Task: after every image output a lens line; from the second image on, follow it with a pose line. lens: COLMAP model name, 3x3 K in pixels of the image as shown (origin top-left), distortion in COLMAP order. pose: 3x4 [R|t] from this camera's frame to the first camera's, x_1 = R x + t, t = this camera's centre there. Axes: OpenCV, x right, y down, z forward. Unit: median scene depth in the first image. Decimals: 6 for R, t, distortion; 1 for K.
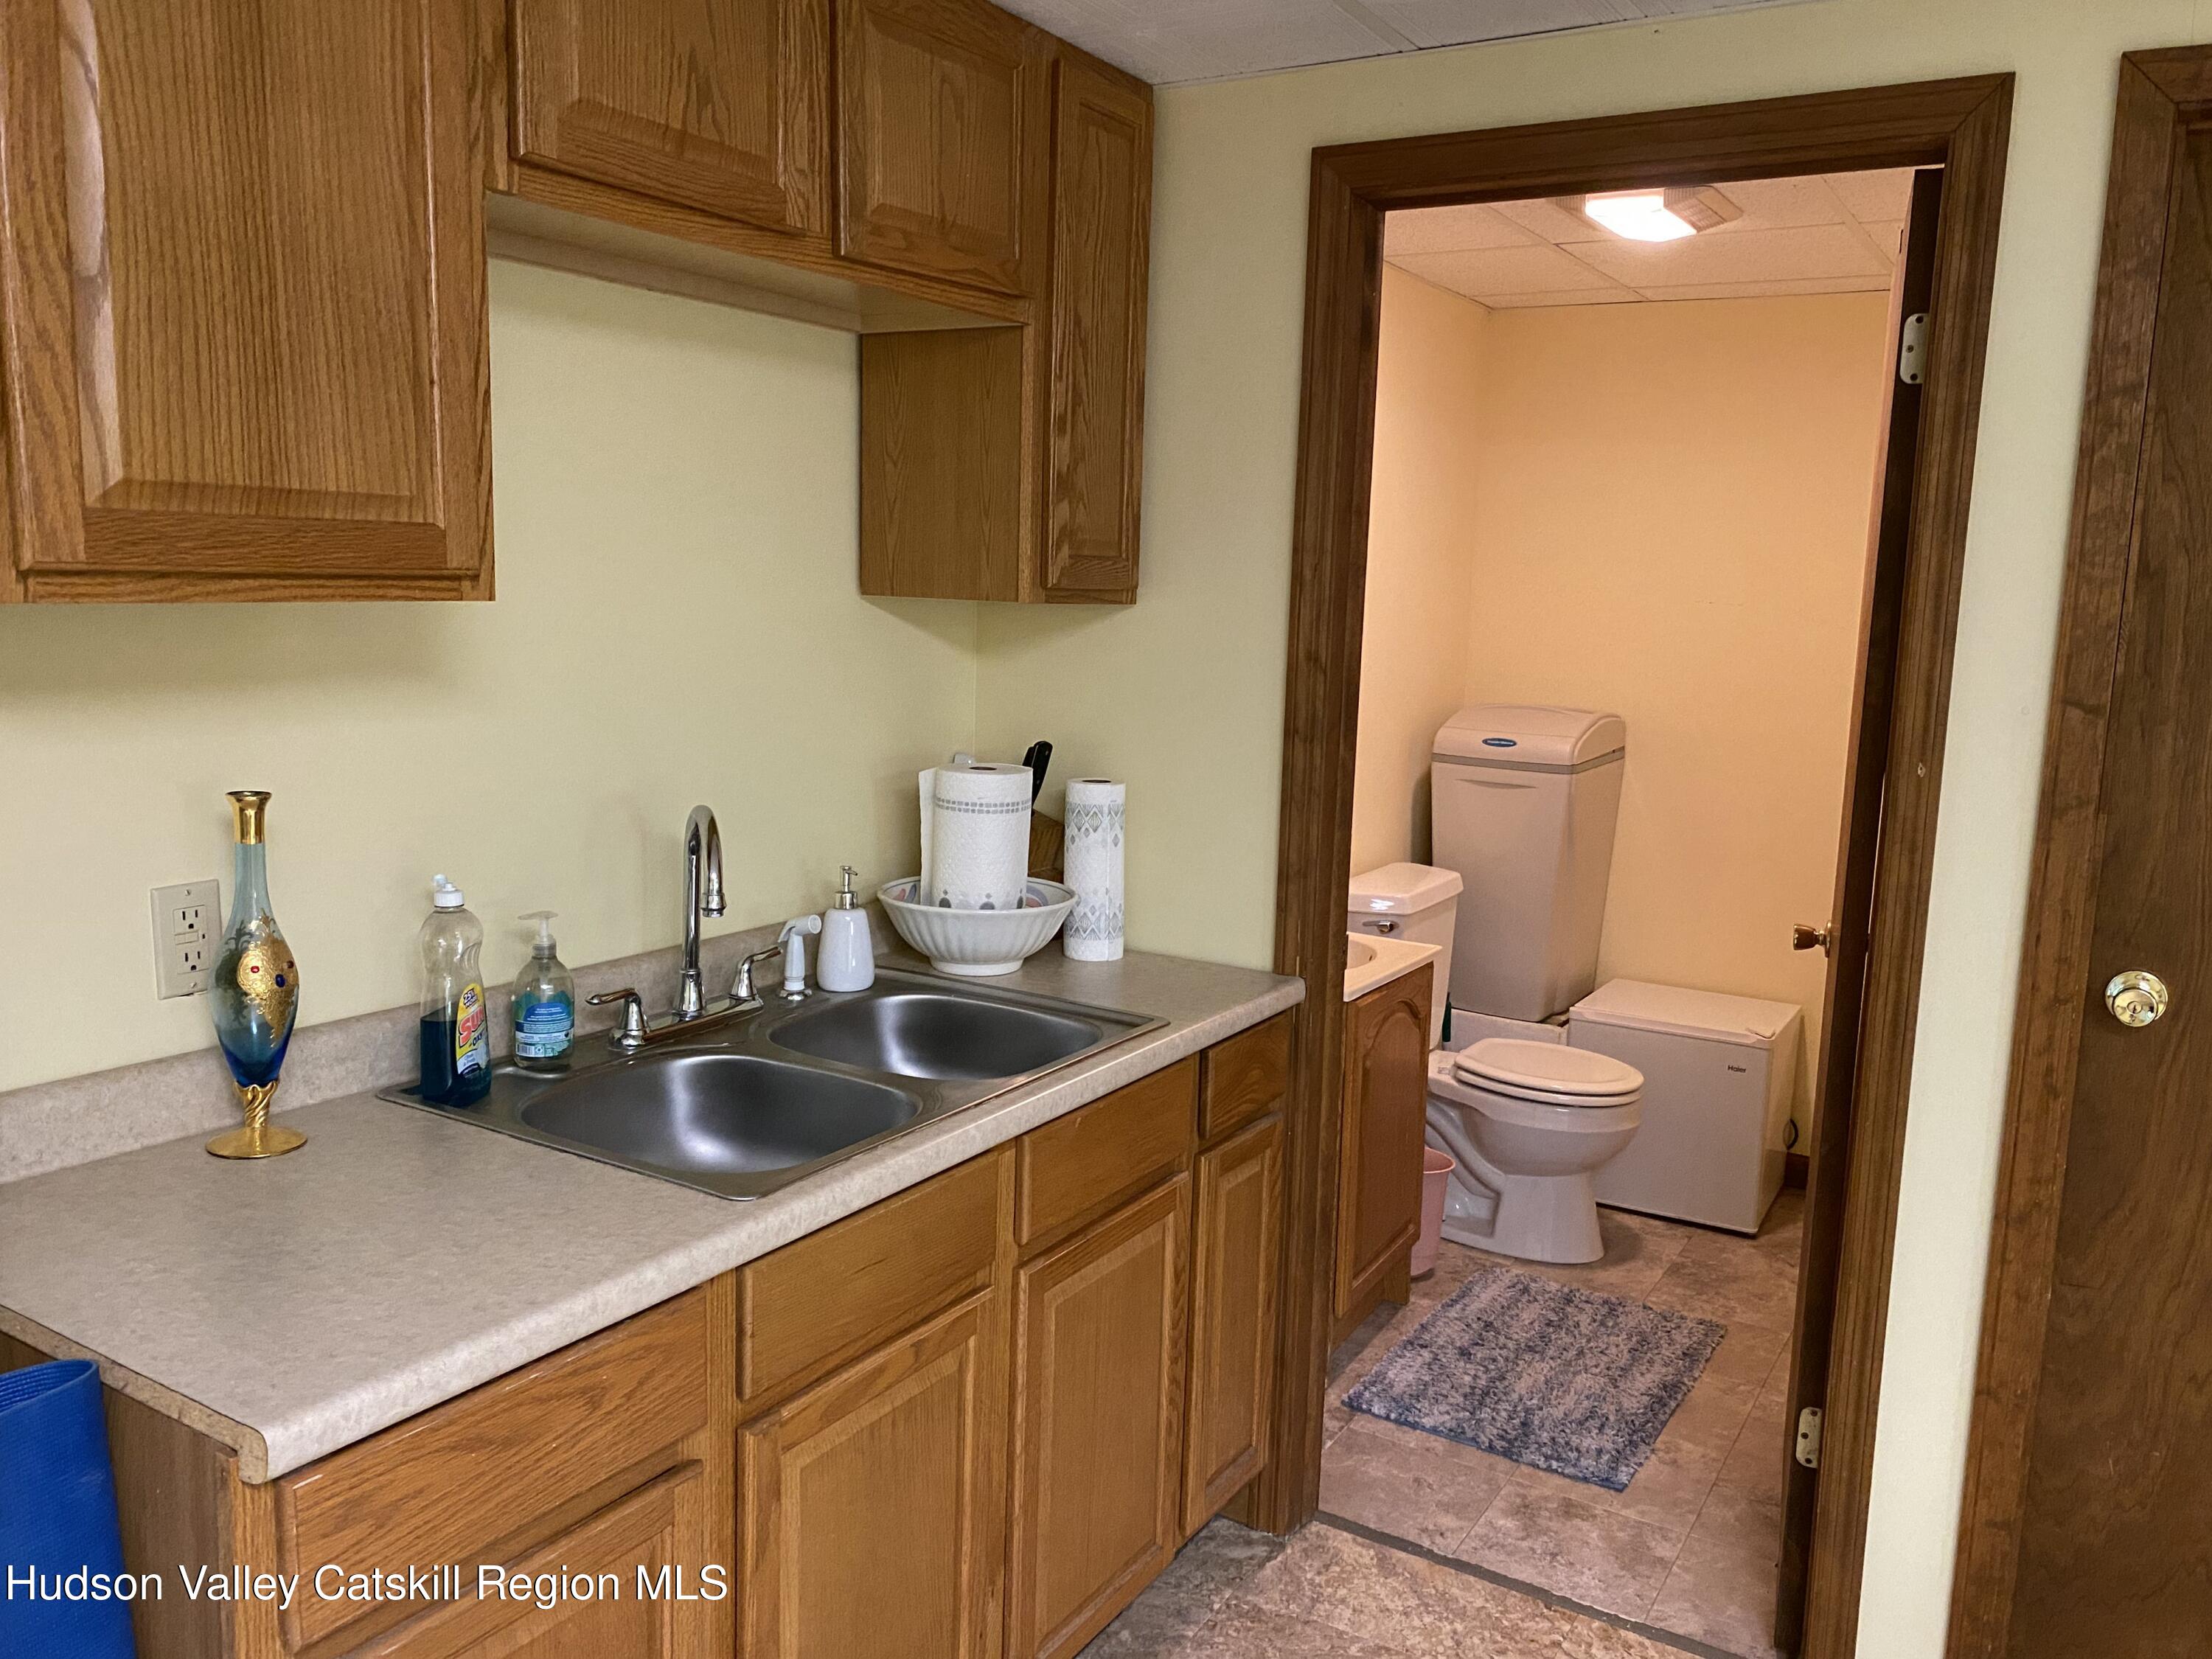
lens RADIAL K [[1701.4, 0, 1106.0], [0, 1701.4, 829.5], [0, 0, 1]] dist [0.018246, -0.022952]
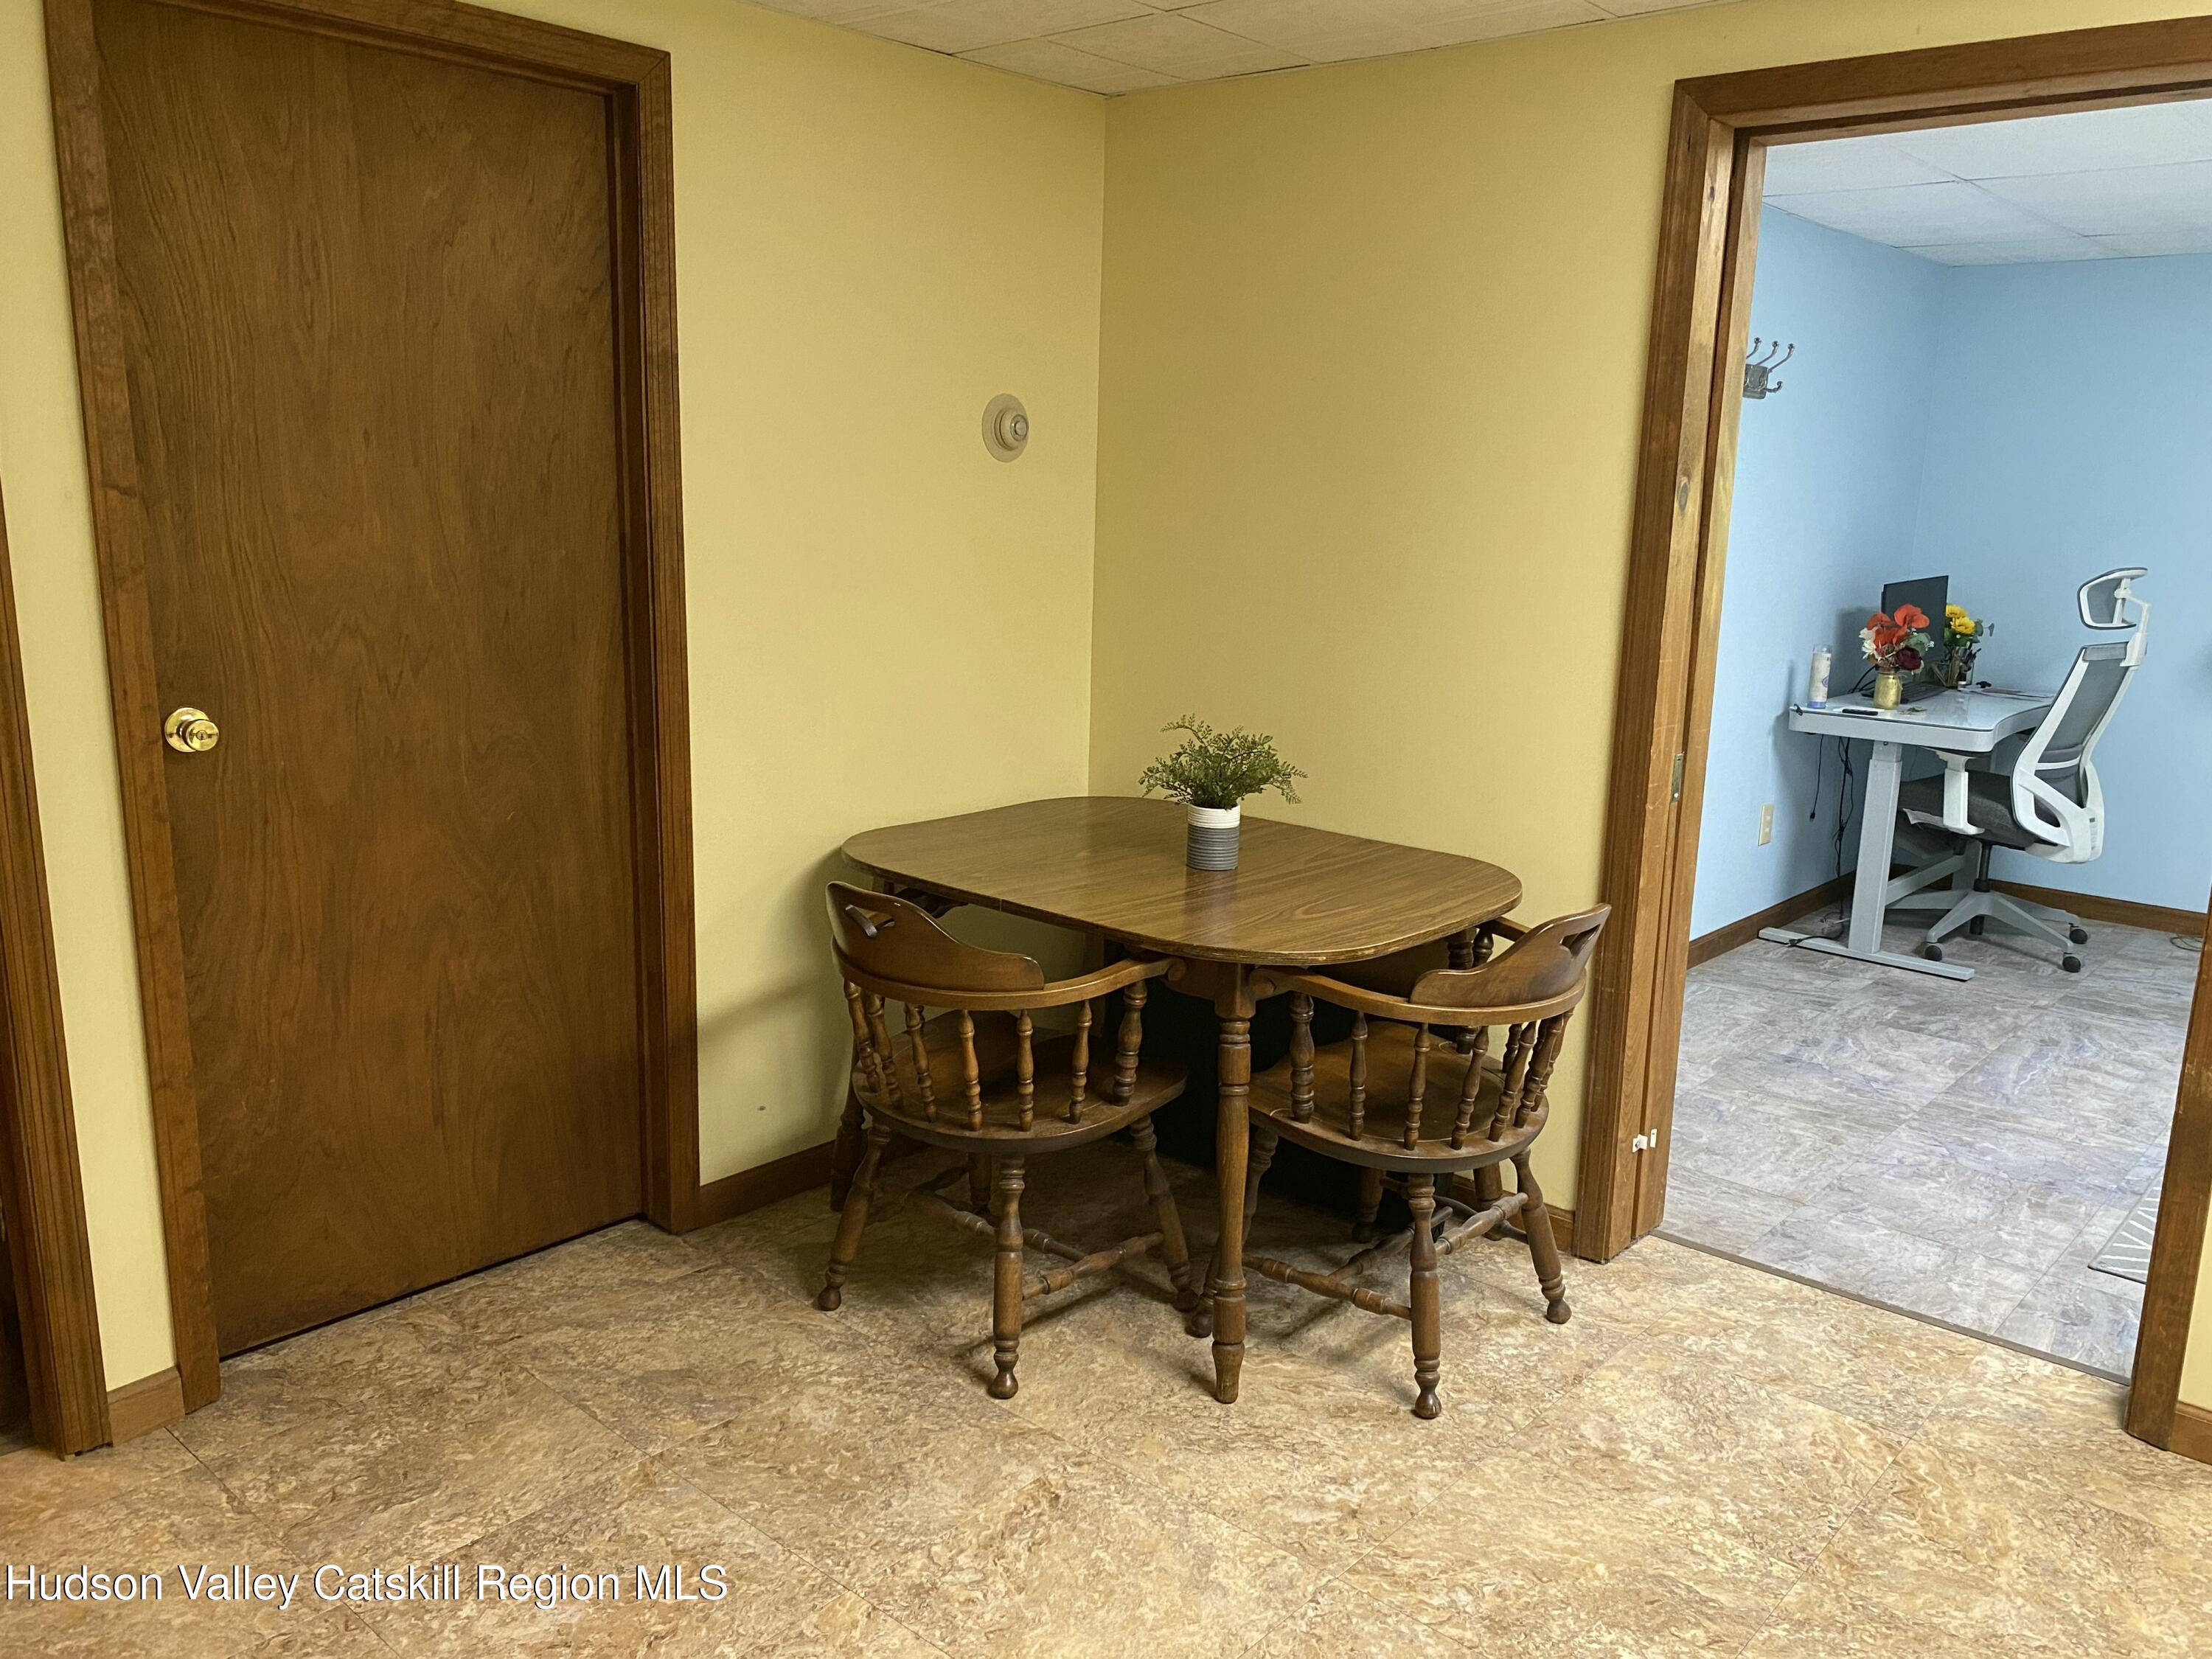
lens RADIAL K [[1701.4, 0, 1106.0], [0, 1701.4, 829.5], [0, 0, 1]] dist [0.018246, -0.022952]
pose [[0.186424, -0.221957, 0.957069, -0.472519], [0.128571, 0.971281, 0.200209, 0.007734], [-0.974020, 0.085728, 0.209607, 0.115959]]
